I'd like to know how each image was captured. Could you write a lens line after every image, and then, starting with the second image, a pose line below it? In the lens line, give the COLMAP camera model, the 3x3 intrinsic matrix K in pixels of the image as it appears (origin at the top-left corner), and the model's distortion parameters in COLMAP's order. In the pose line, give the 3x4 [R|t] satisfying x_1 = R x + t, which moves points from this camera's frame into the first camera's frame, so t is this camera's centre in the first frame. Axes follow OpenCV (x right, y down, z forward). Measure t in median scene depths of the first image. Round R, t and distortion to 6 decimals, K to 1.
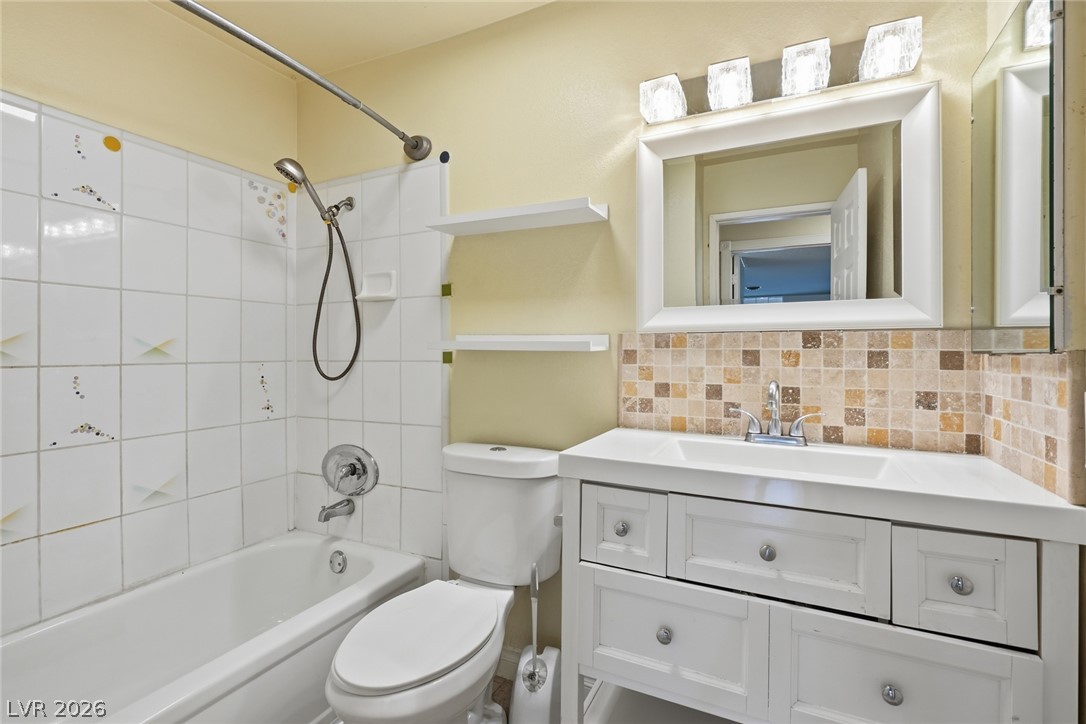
lens RADIAL K [[491.2, 0, 542.1], [0, 491.2, 357.8], [0, 0, 1]] dist [-0.002754, 0.000381]
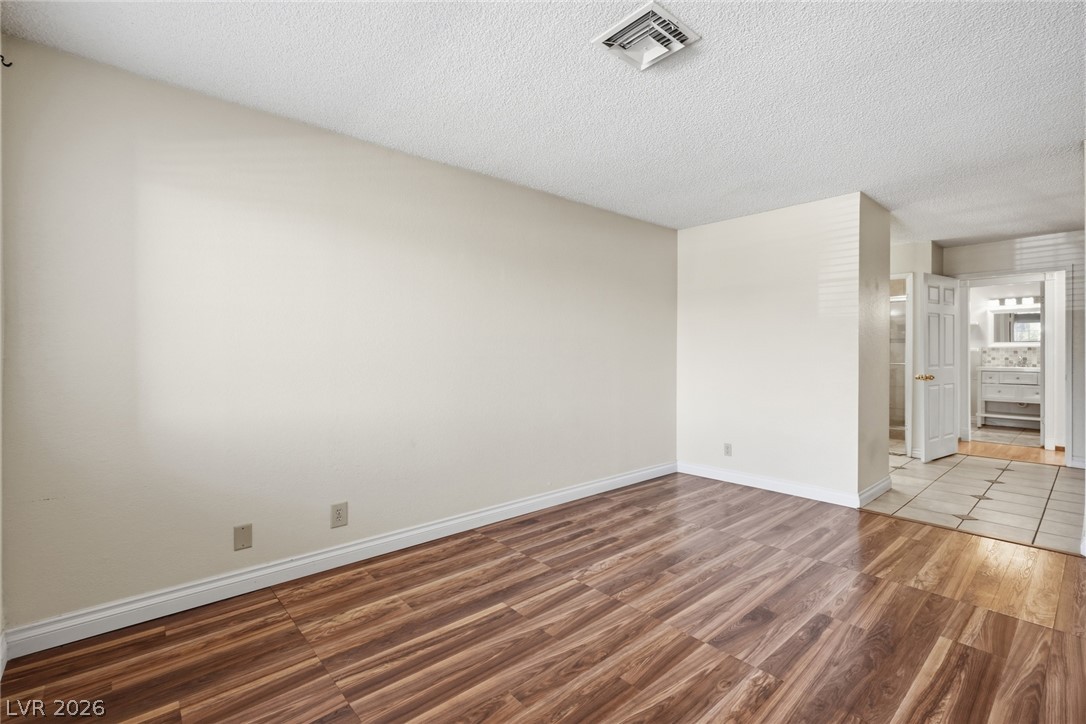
lens RADIAL K [[491.2, 0, 539.8], [0, 491.2, 357.2], [0, 0, 1]] dist [-0.002754, 0.000381]
pose [[0.923576, 0.001360, -0.383412, -2.193521], [-0.001762, 0.999998, -0.000698, 0.061347], [0.383410, 0.001321, 0.923577, -5.609618]]
